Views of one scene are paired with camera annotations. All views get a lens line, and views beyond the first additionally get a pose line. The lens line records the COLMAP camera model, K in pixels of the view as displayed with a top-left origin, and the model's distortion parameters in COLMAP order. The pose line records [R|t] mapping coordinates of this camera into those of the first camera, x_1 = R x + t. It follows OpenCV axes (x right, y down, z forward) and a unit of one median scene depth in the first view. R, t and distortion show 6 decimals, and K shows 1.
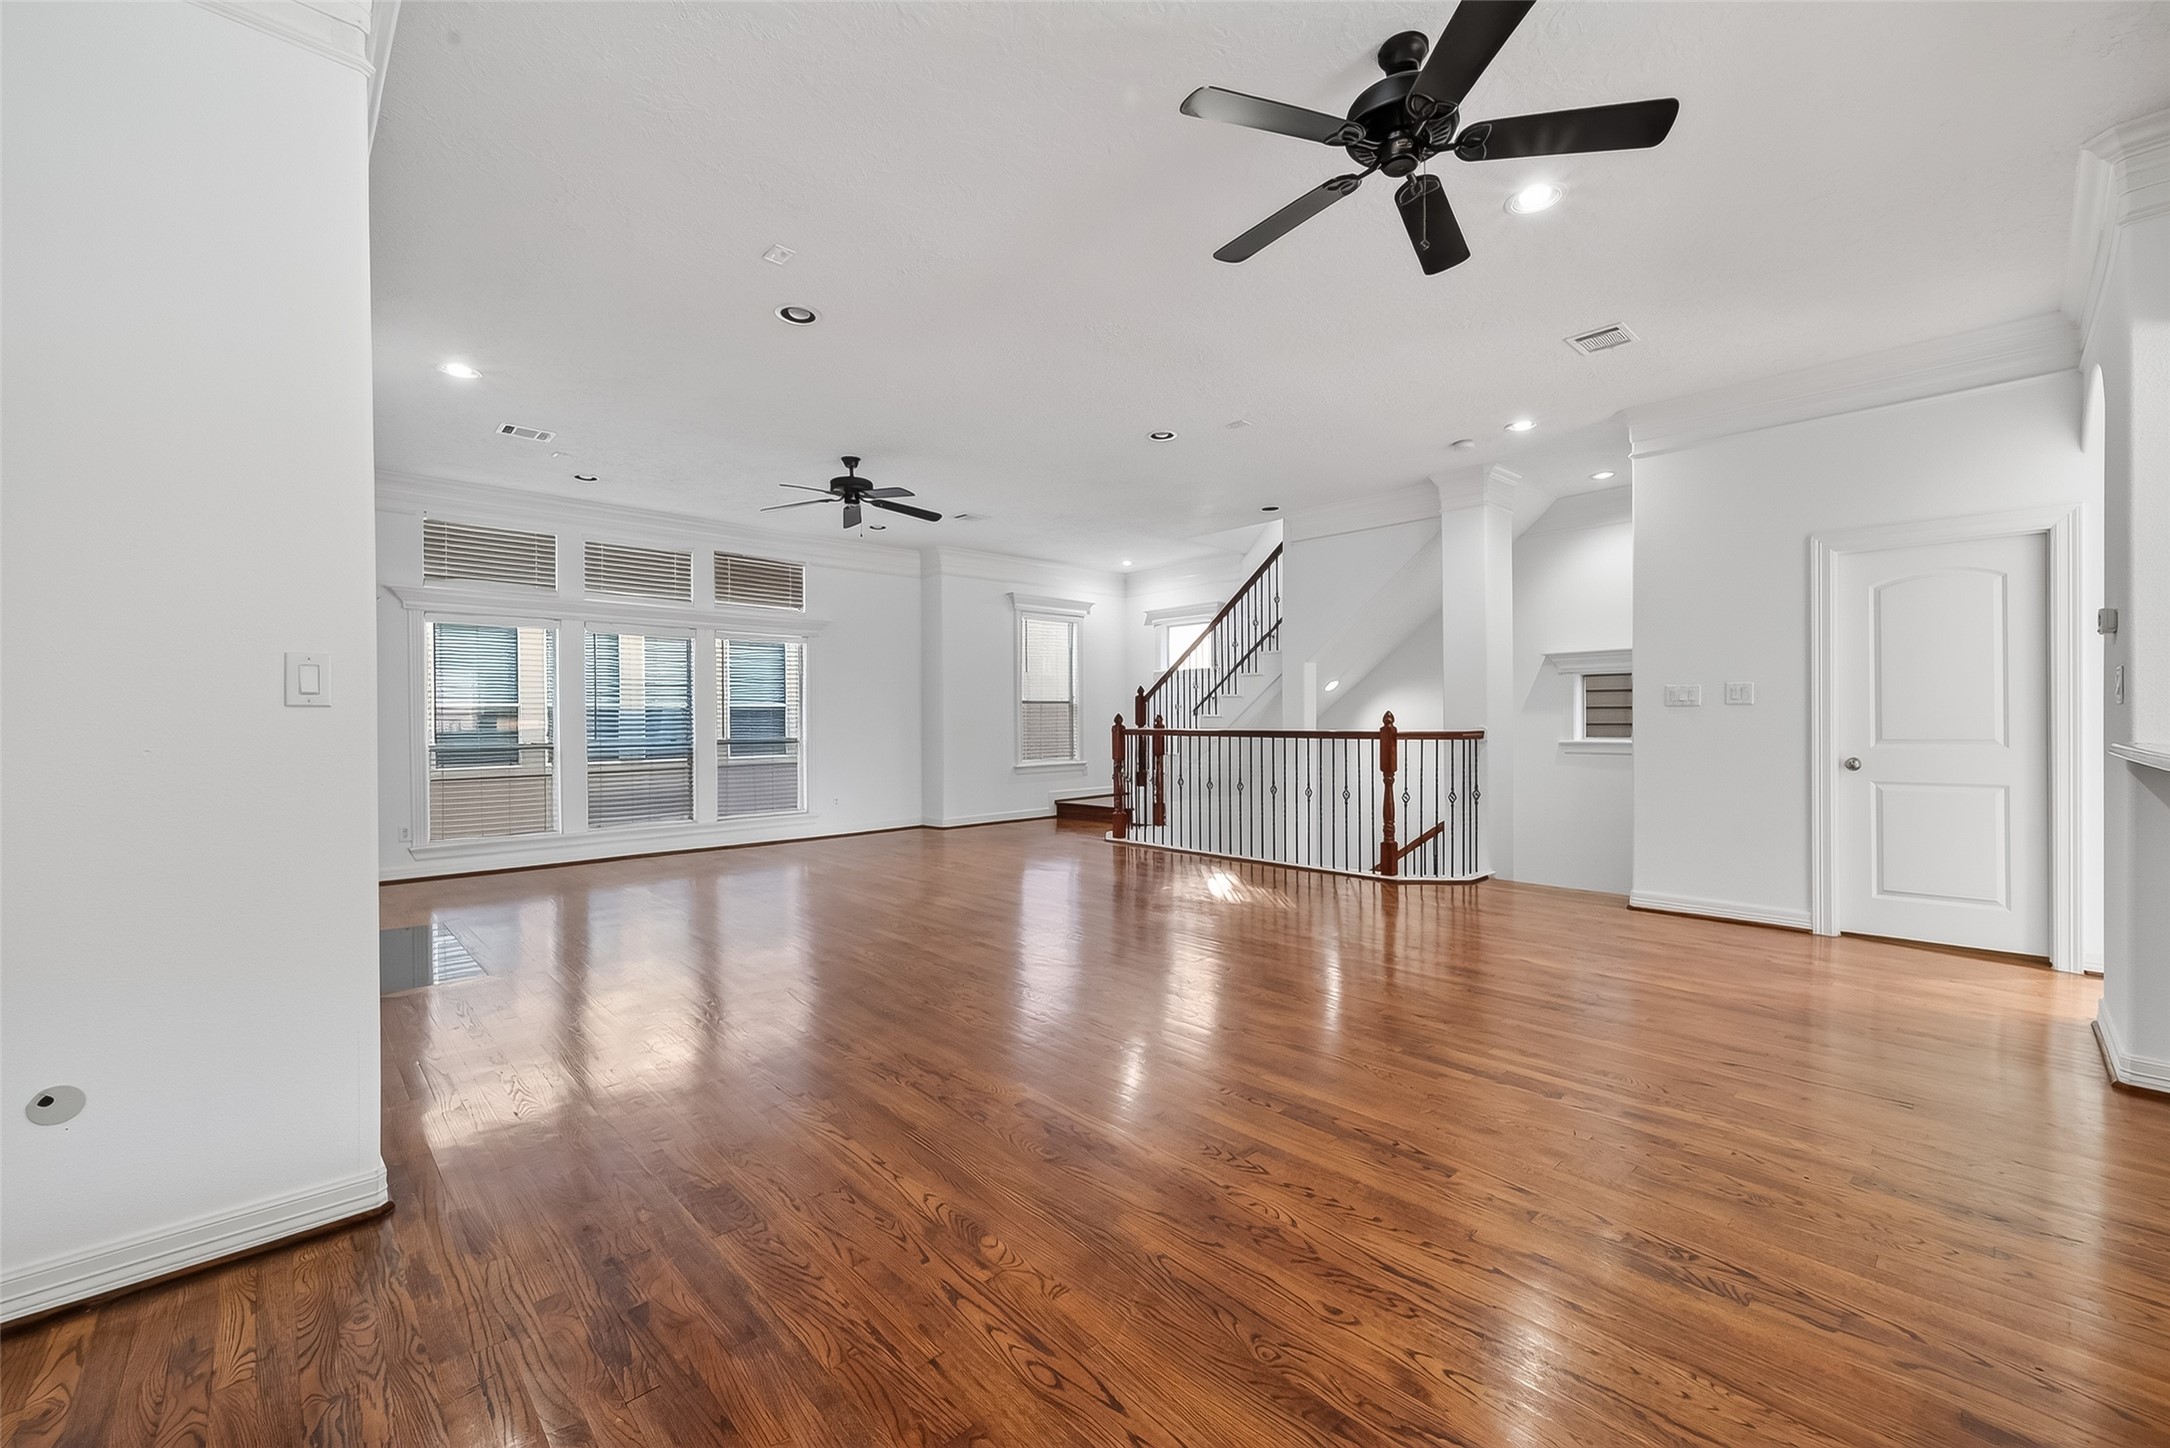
lens RADIAL K [[871.6, 0, 1091.3], [0, 871.6, 733.8], [0, 0, 1]] dist [0.001958, 0.000016]
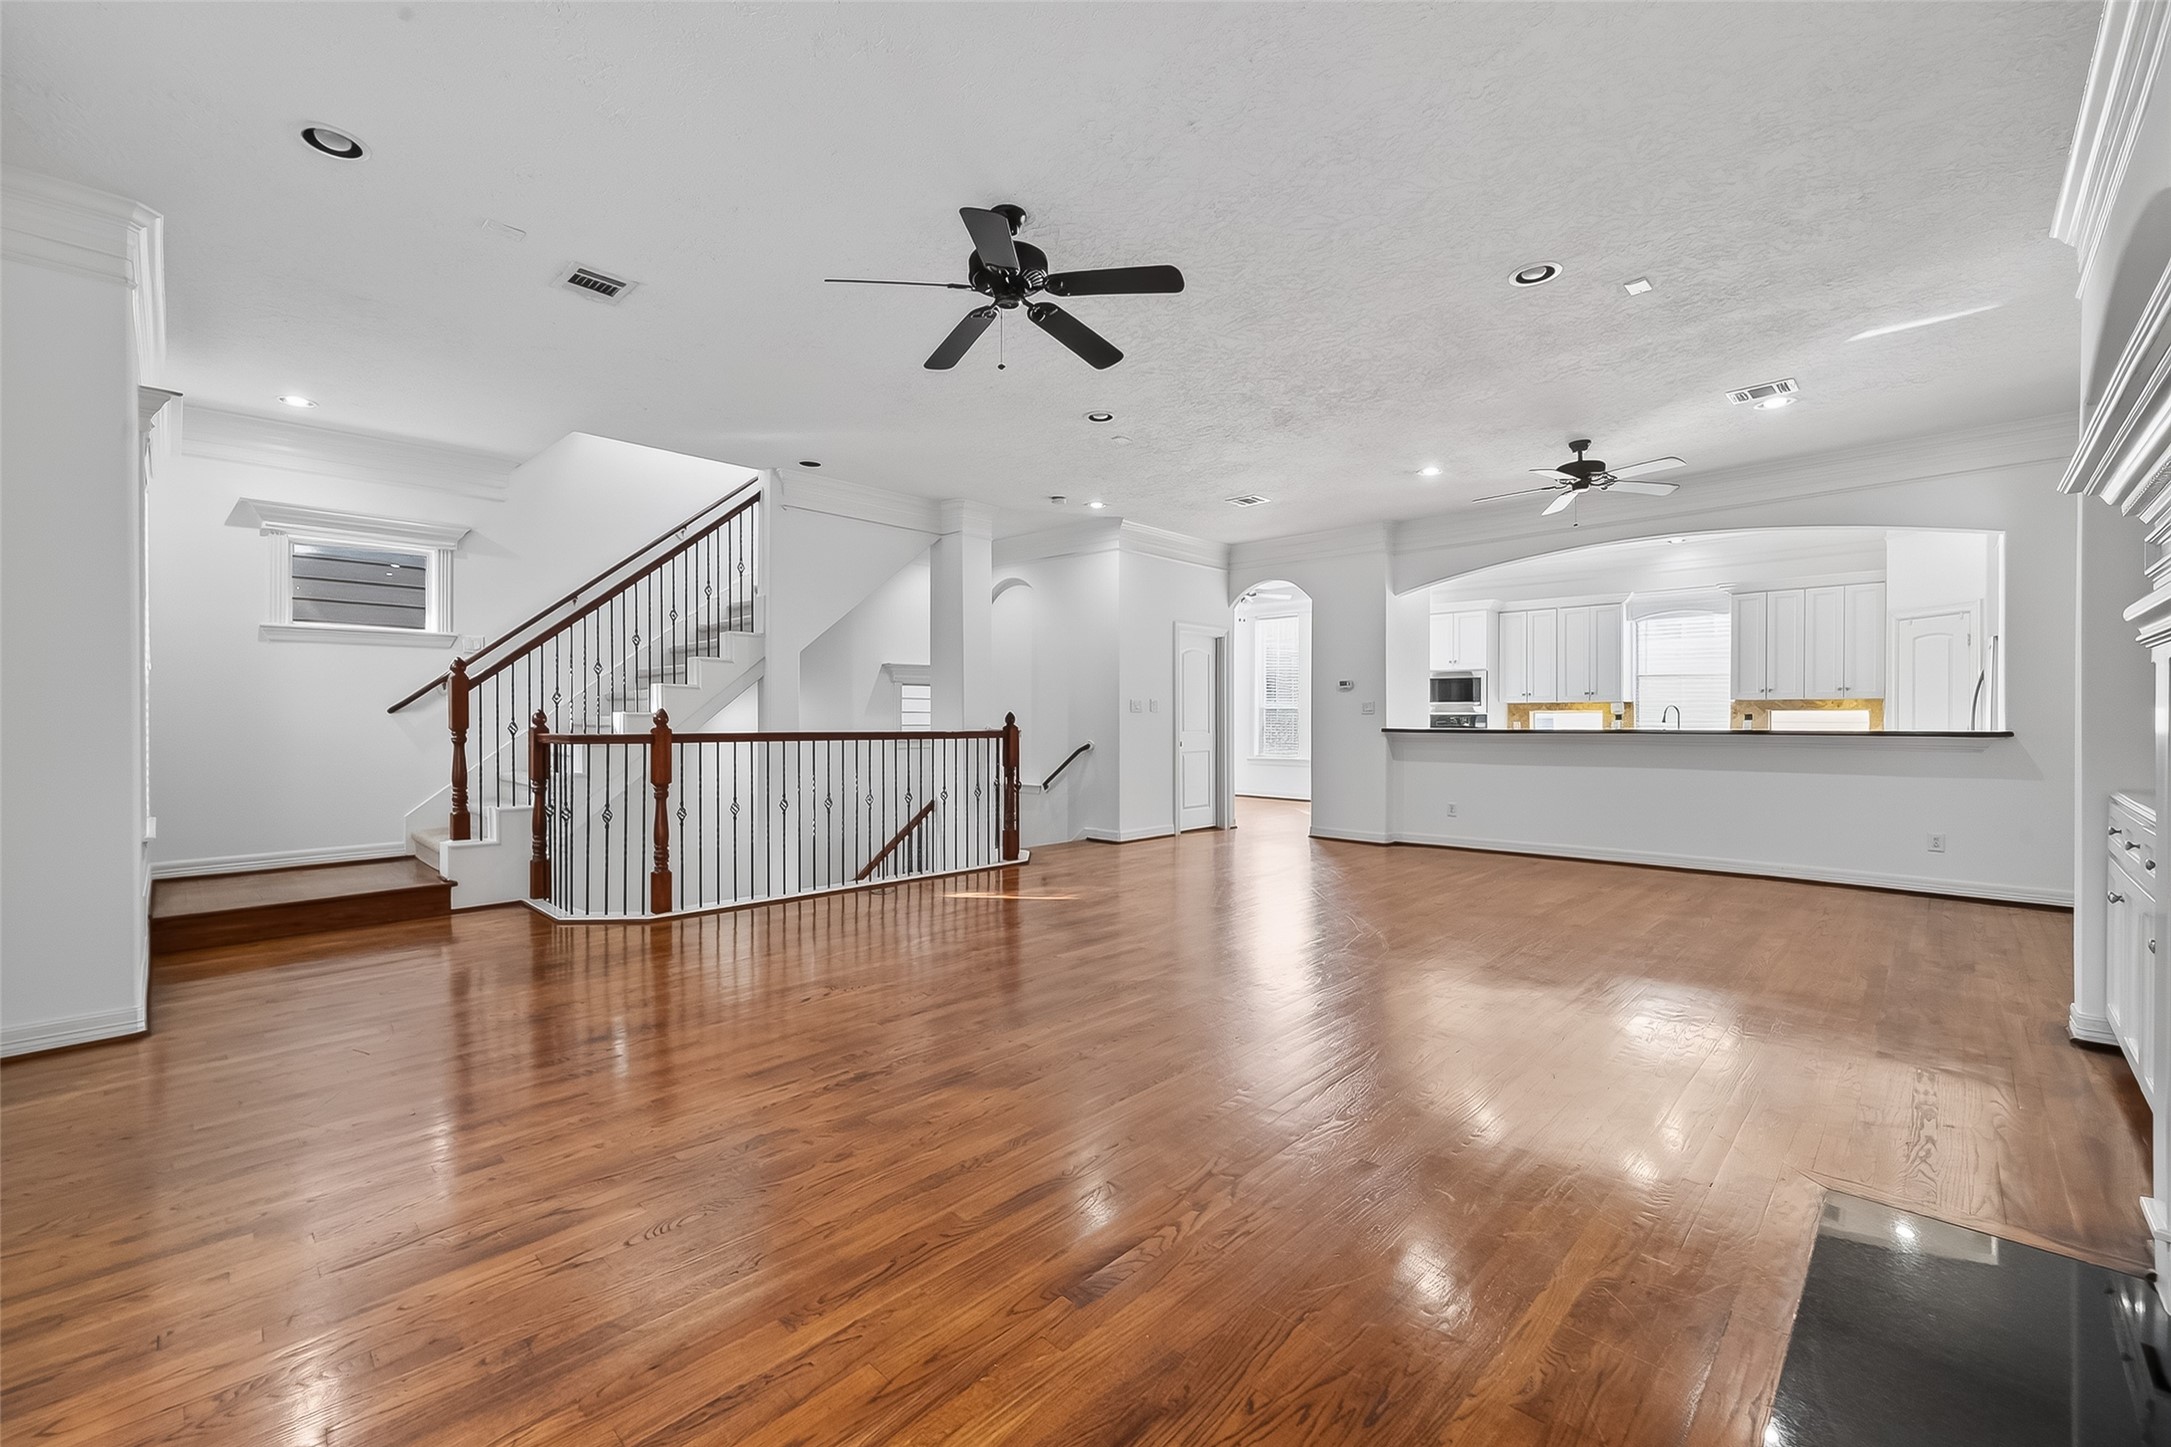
lens RADIAL K [[877.4, 0, 1092.5], [0, 877.4, 710.8], [0, 0, 1]] dist [0.001627, 0.000052]
pose [[-0.043336, 0.012248, 0.998985, -0.640171], [0.015391, 0.999814, -0.011591, -0.010481], [-0.998942, 0.014873, -0.043516, 0.782769]]
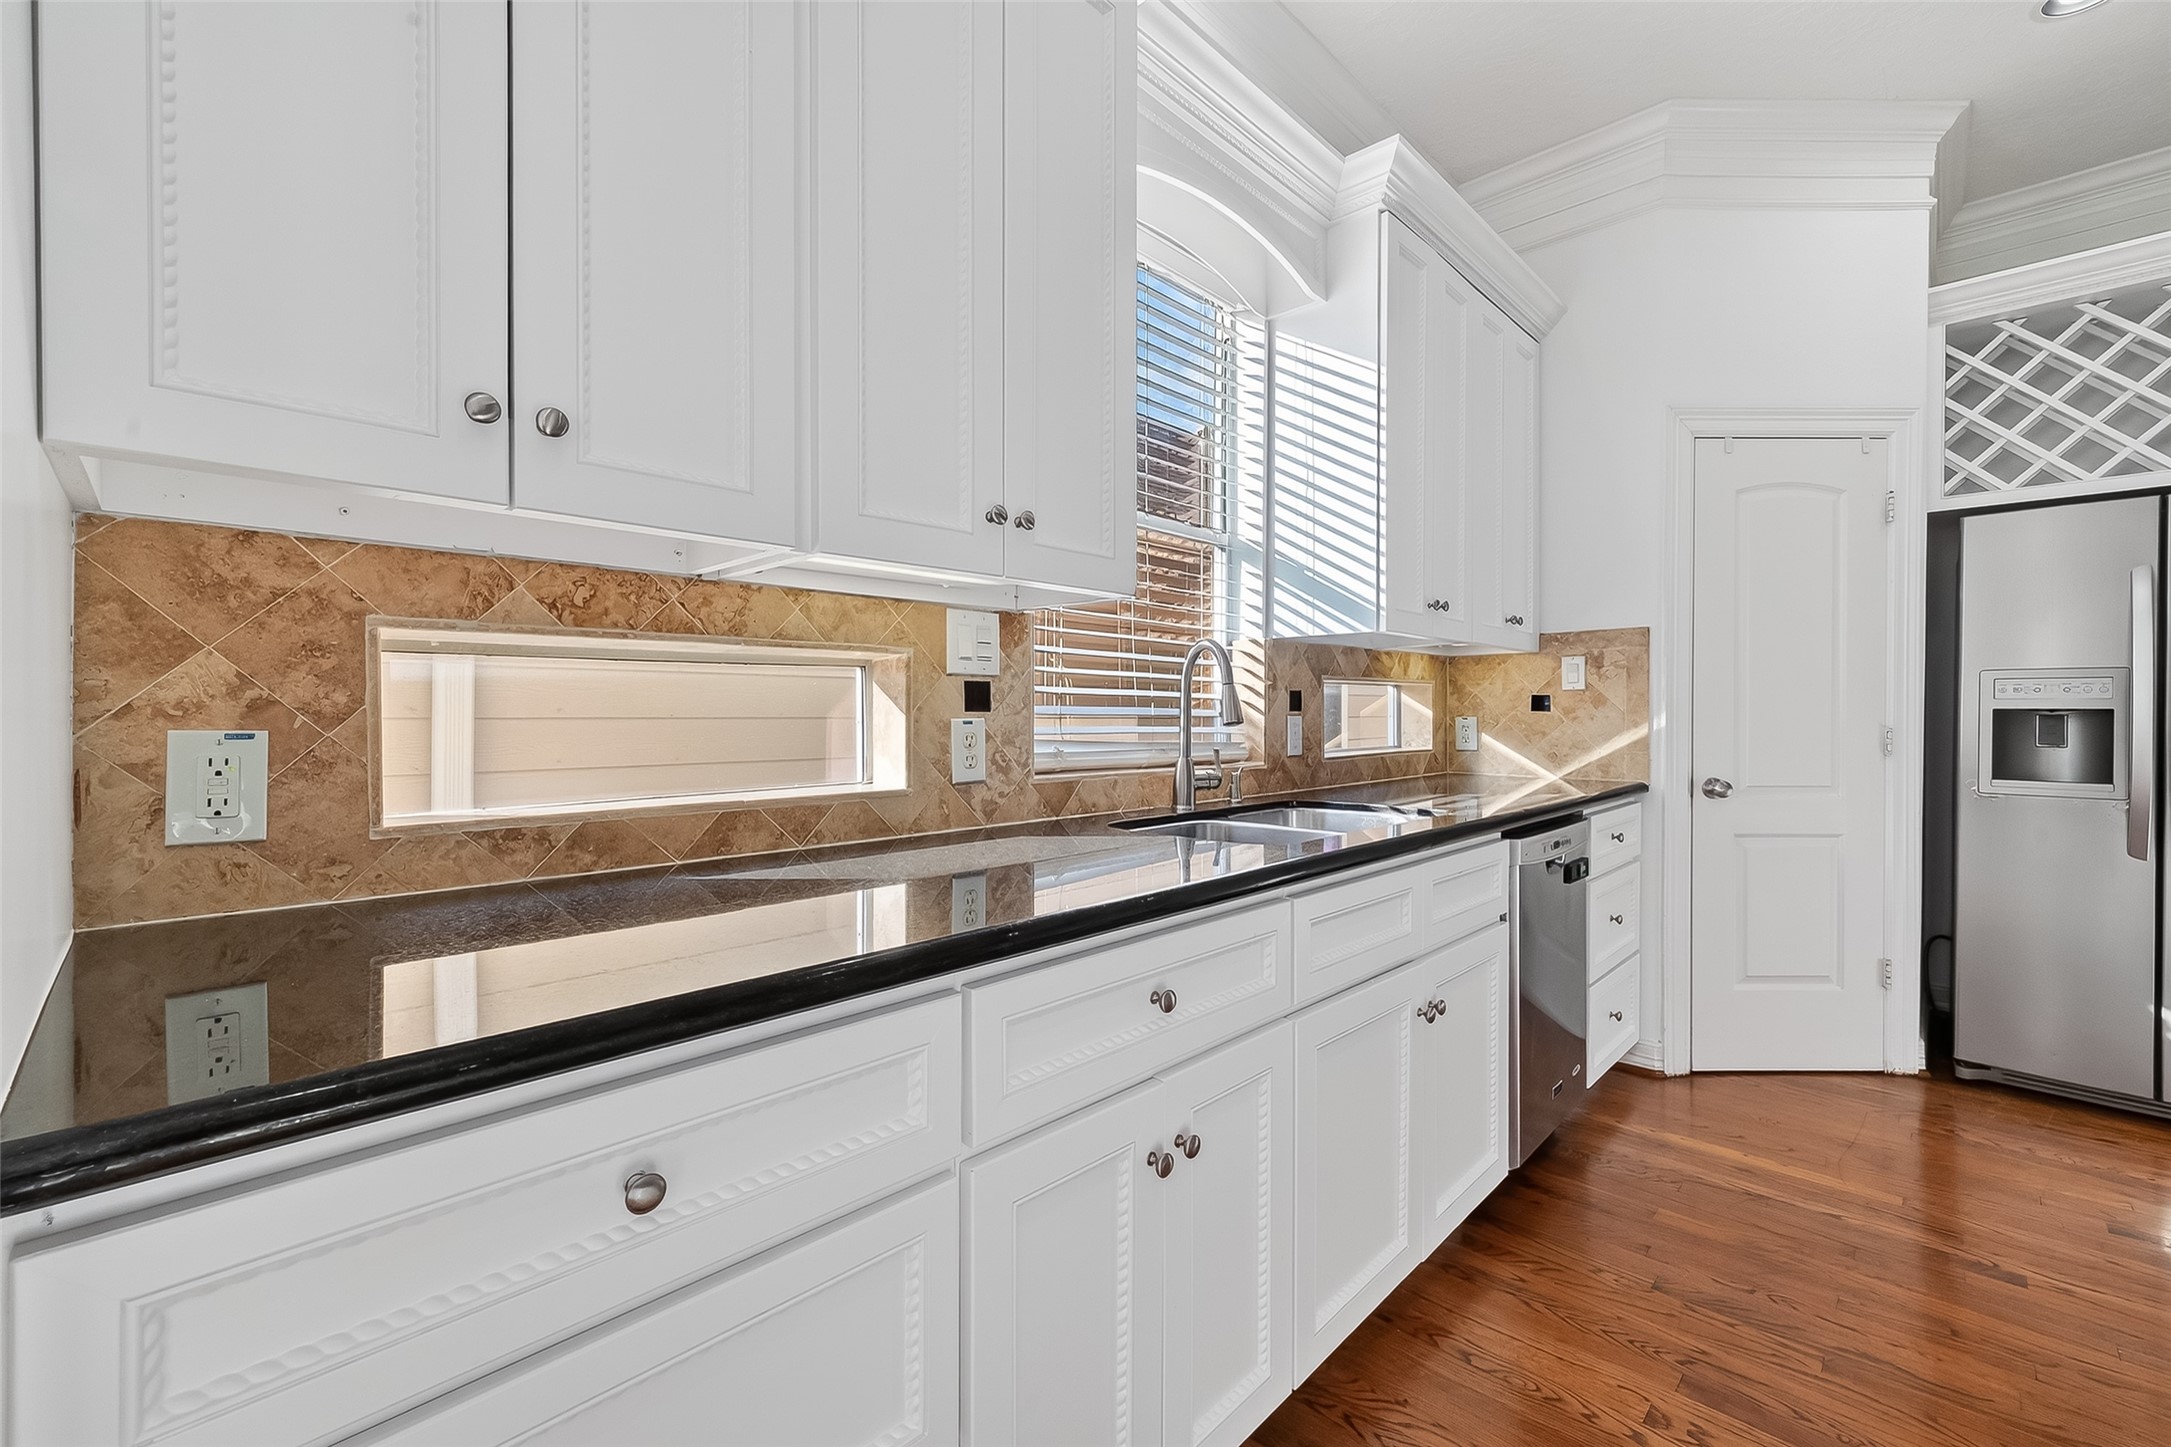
lens RADIAL K [[890.2, 0, 1060.7], [0, 890.2, 717.5], [0, 0, 1]] dist [0.001939, -0.000394]
pose [[-0.999946, 0.004142, -0.009487, 0.621909], [0.003927, 0.999737, 0.022612, -0.003681], [0.009578, 0.022574, -0.999699, 0.169292]]
